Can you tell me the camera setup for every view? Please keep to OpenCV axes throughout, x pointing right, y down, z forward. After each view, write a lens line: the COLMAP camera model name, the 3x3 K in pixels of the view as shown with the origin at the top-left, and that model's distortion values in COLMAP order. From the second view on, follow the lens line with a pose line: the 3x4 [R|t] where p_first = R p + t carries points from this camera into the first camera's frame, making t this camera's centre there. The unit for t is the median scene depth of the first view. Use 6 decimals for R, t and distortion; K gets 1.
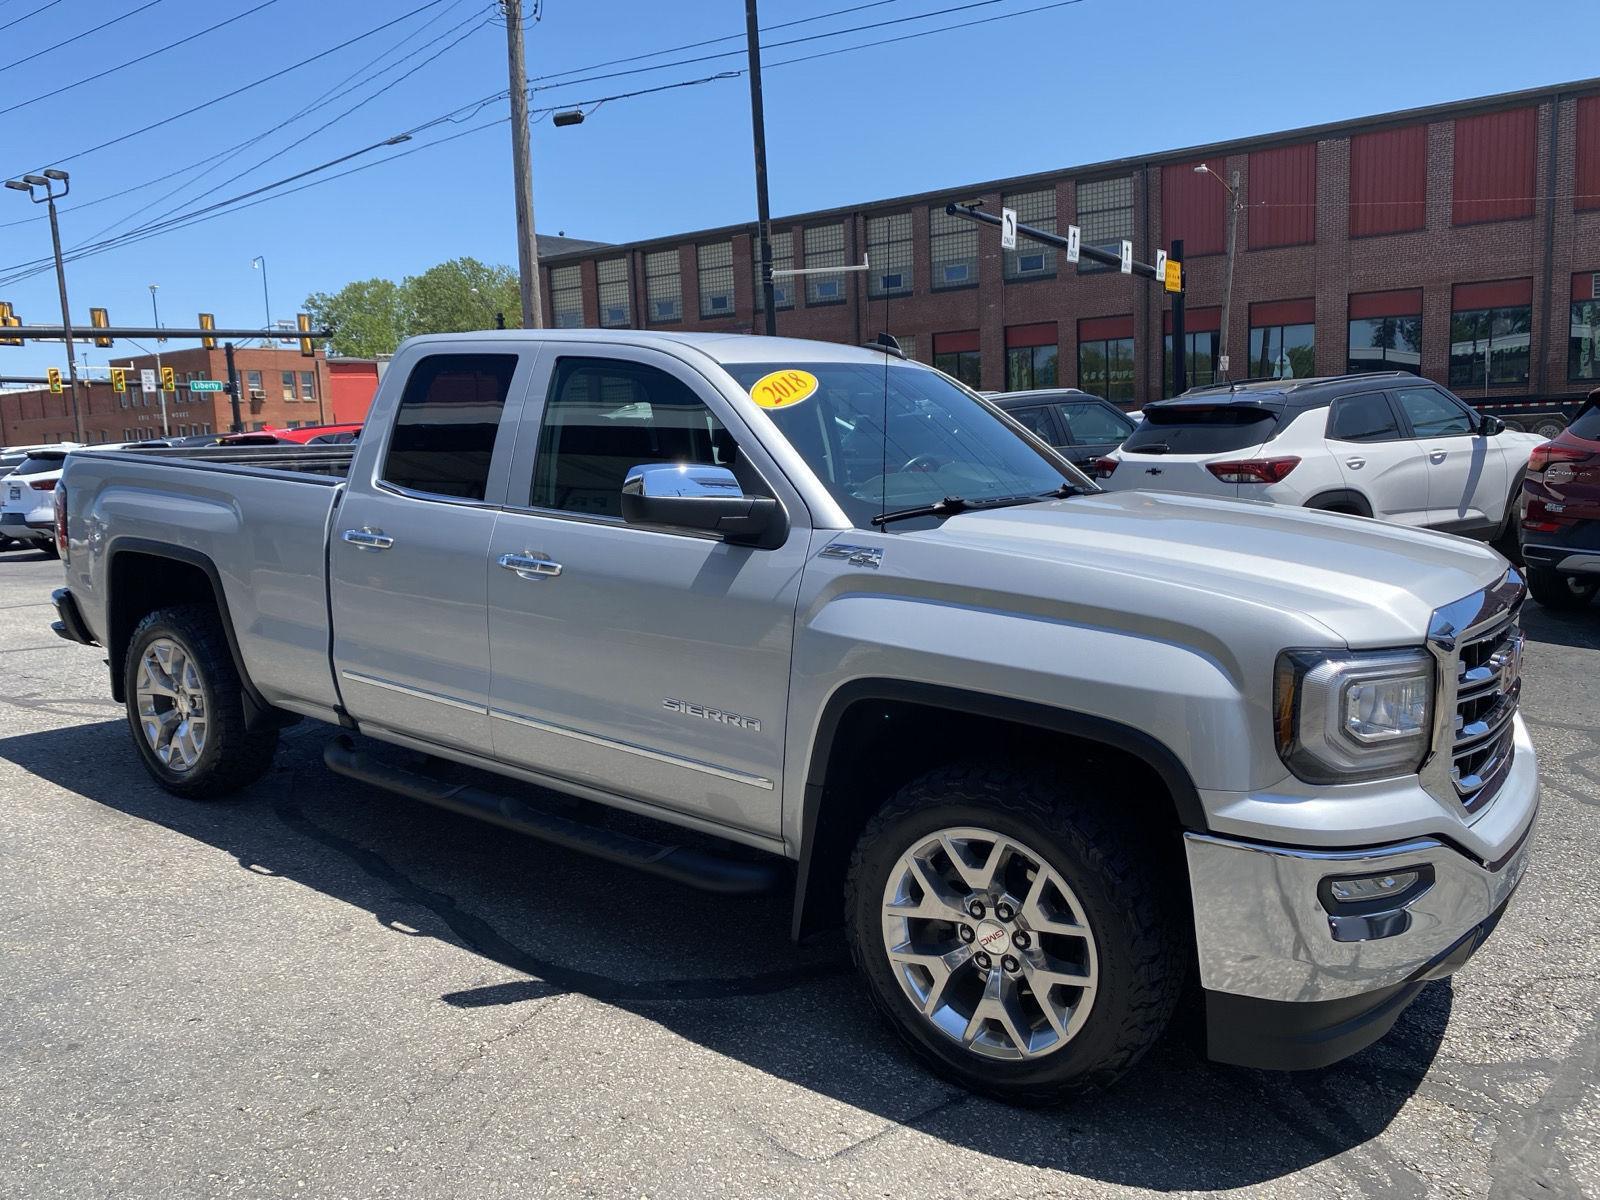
lens RADIAL K [[1211.0, 0, 779.1], [0, 1211.0, 599.7], [0, 0, 1]] dist [0.031702, -0.032442]
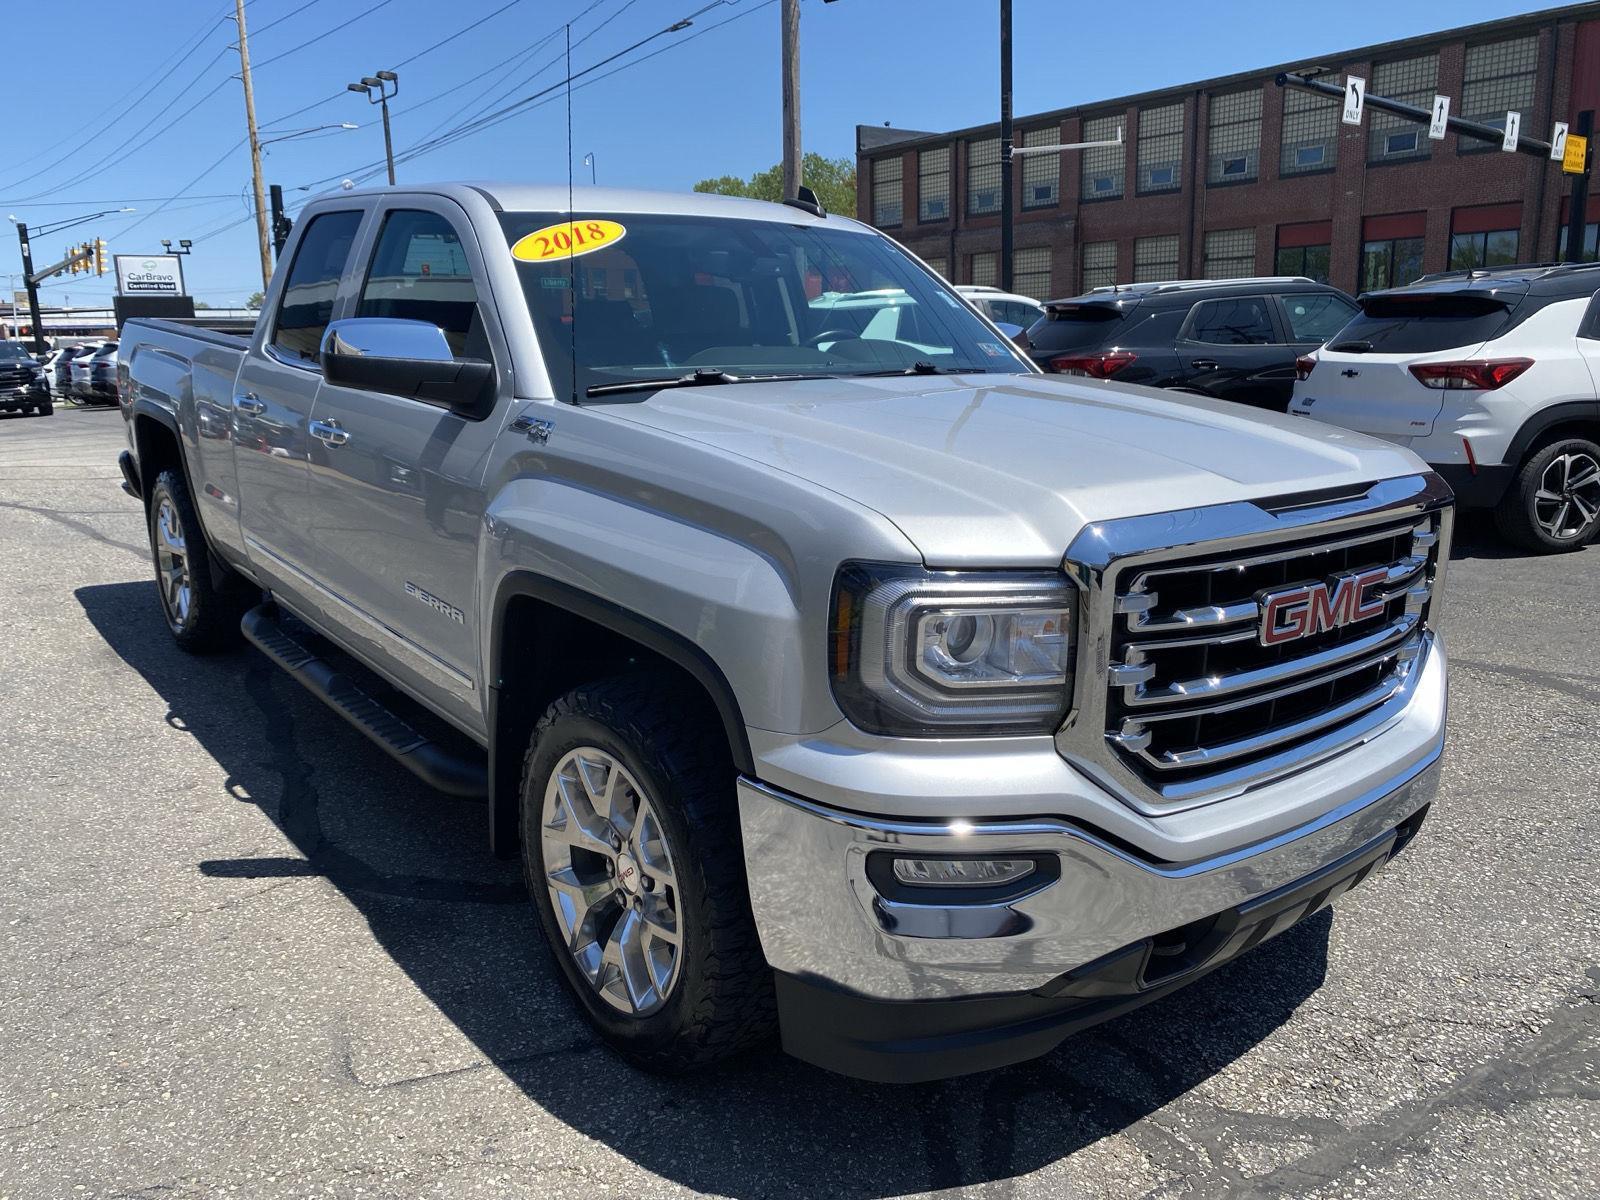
lens RADIAL K [[1218.6, 0, 794.8], [0, 1218.6, 601.8], [0, 0, 1]] dist [0.010673, -0.003394]
pose [[0.964981, 0.073415, -0.251837, 0.165437], [-0.053186, 0.994855, 0.086222, 0.000443], [0.256871, -0.069809, 0.963921, 0.067130]]
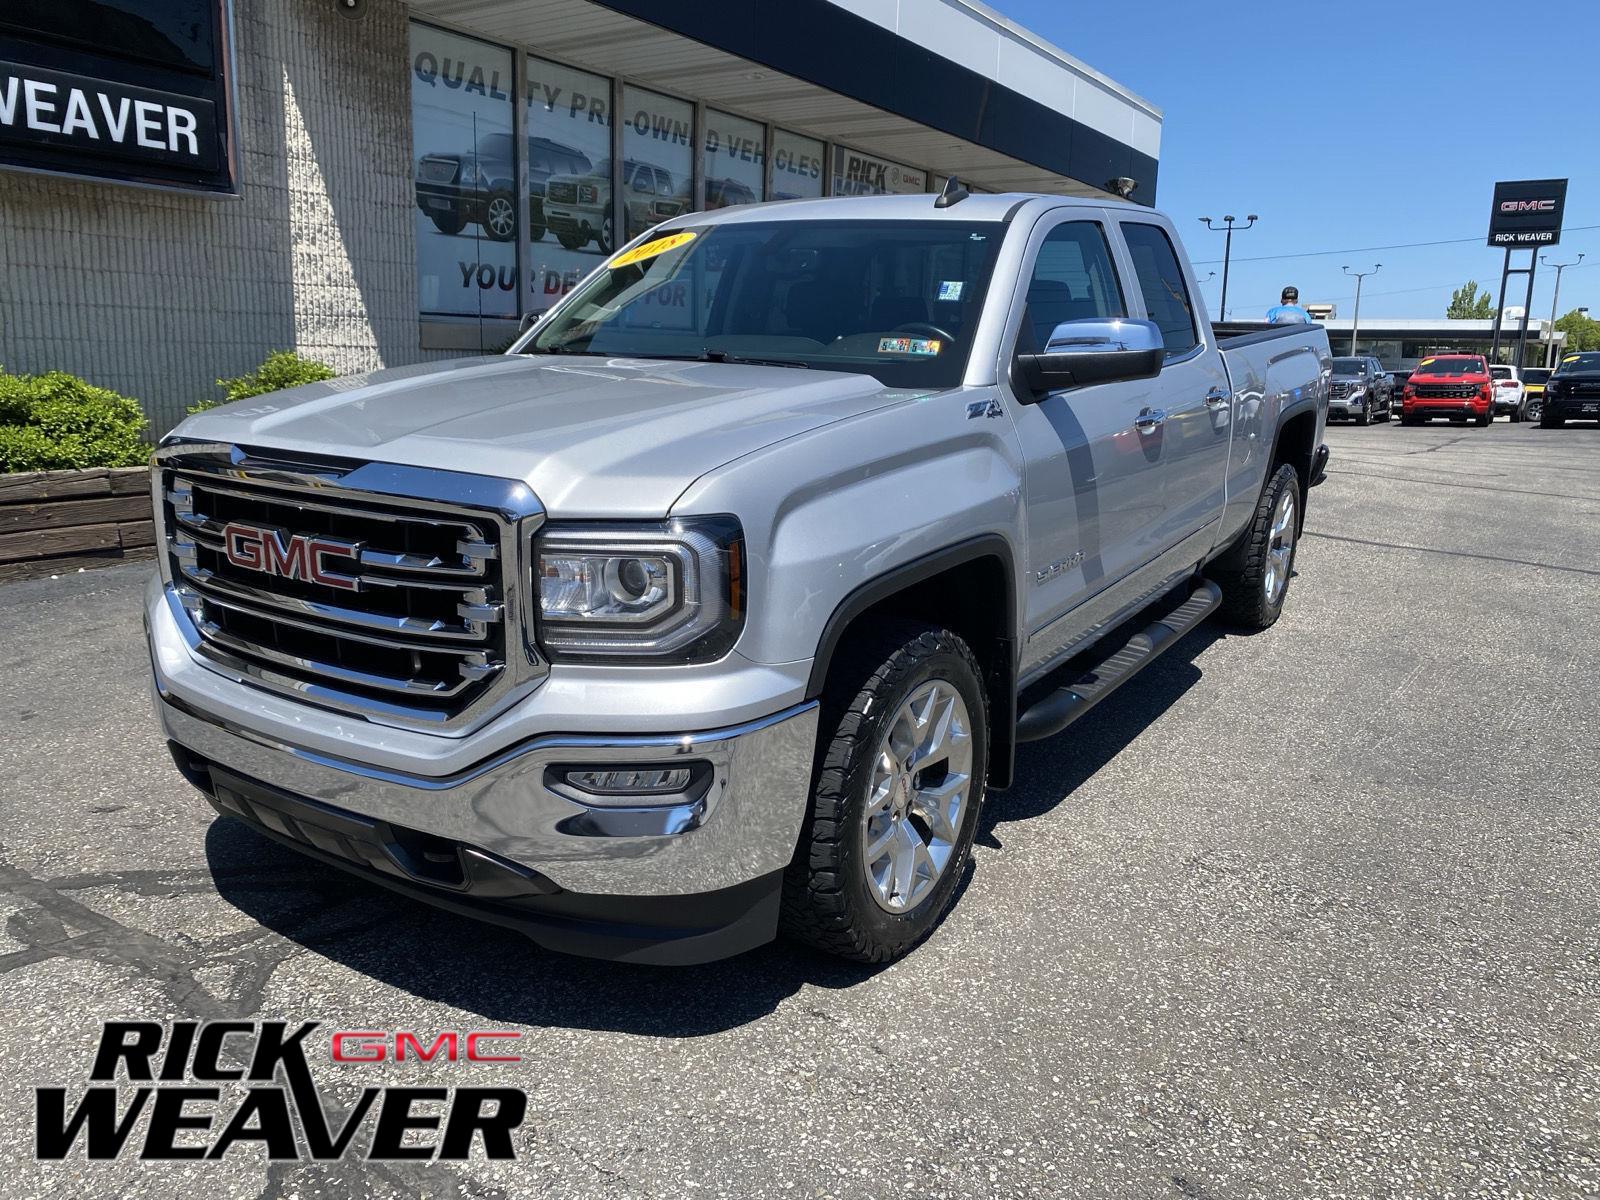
lens RADIAL K [[1218.6, 0, 794.8], [0, 1218.6, 601.8], [0, 0, 1]] dist [0.010673, -0.003394]
pose [[0.045115, 0.239840, -0.969764, 0.498910], [-0.163909, 0.959373, 0.229645, -0.058126], [0.985443, 0.148593, 0.082594, 0.443818]]
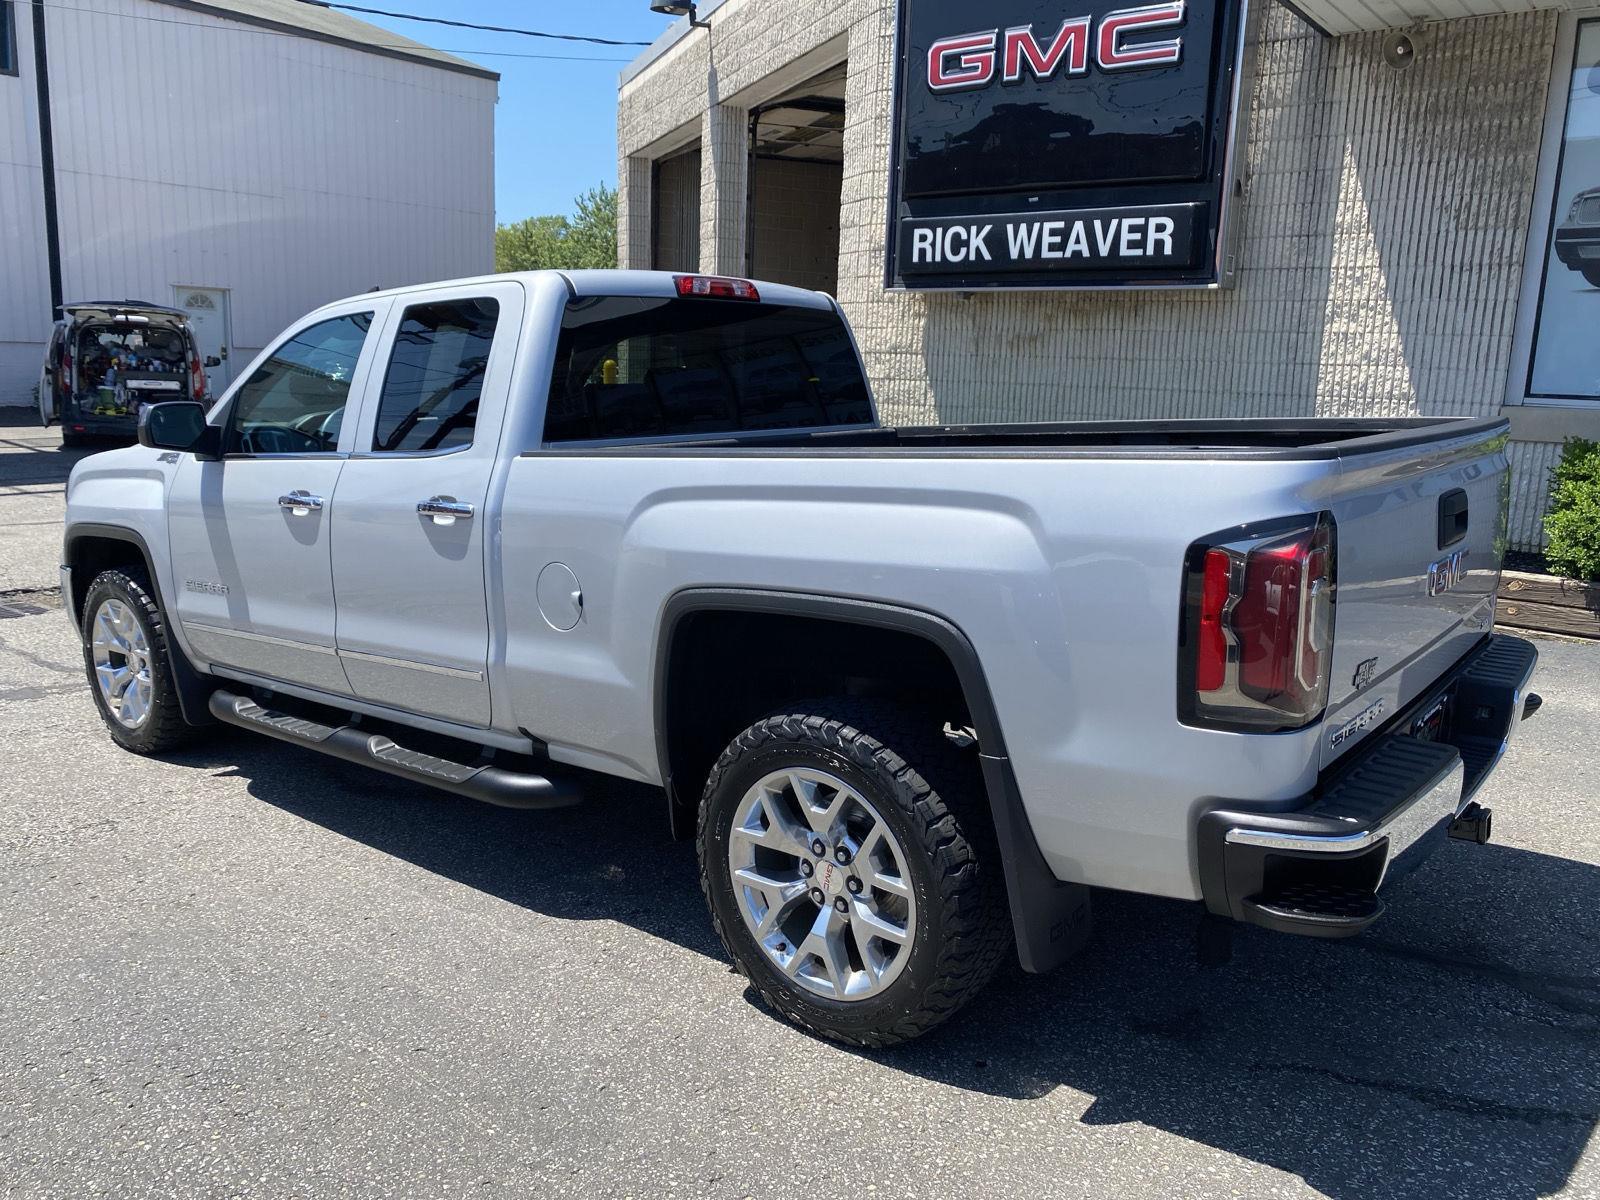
lens RADIAL K [[1218.6, 0, 794.8], [0, 1218.6, 601.8], [0, 0, 1]] dist [0.010673, -0.003394]
pose [[-0.999339, 0.003982, 0.036142, -0.154522], [0.015690, 0.943905, 0.329843, -0.154942], [-0.032801, 0.330192, -0.943344, 1.046368]]
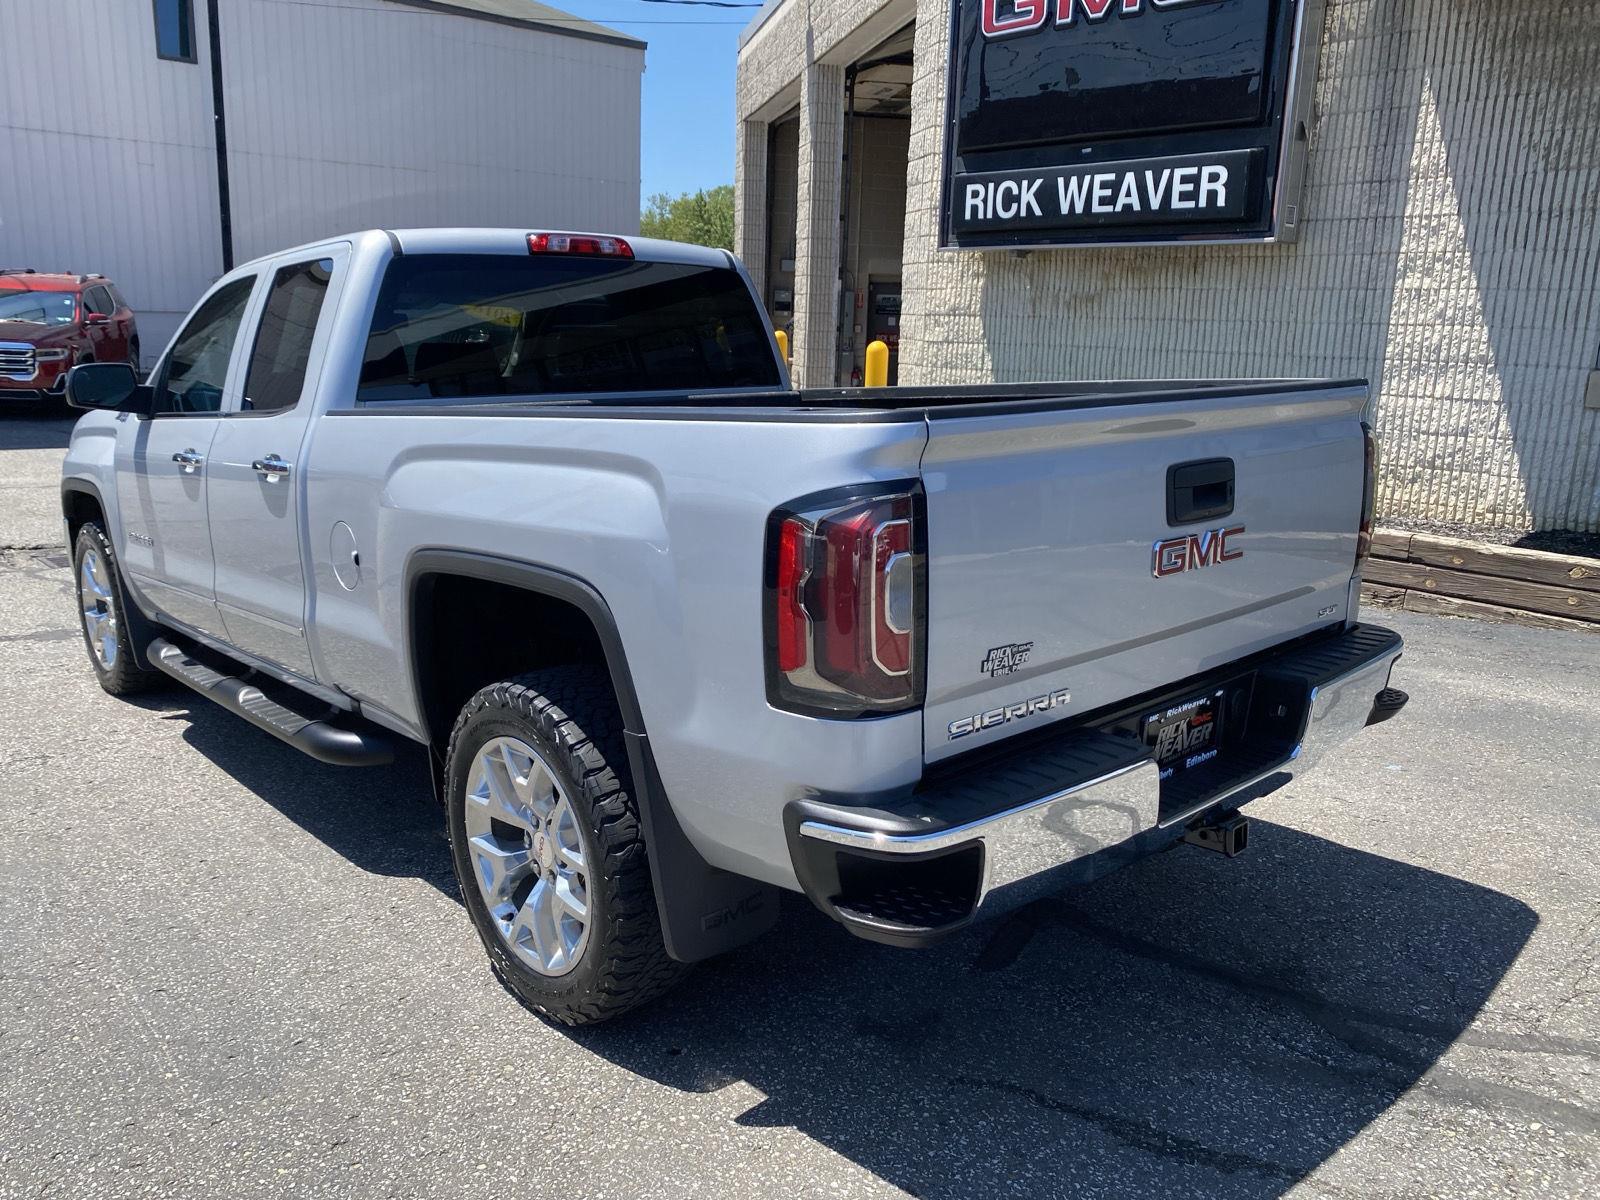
lens RADIAL K [[1218.1, 0, 777.2], [0, 1218.1, 602.1], [0, 0, 1]] dist [0.000924, 0.009356]
pose [[-0.980646, -0.027448, 0.193855, -0.274548], [0.043057, 0.935651, 0.350291, -0.146672], [-0.190996, 0.351859, -0.916360, 1.019231]]
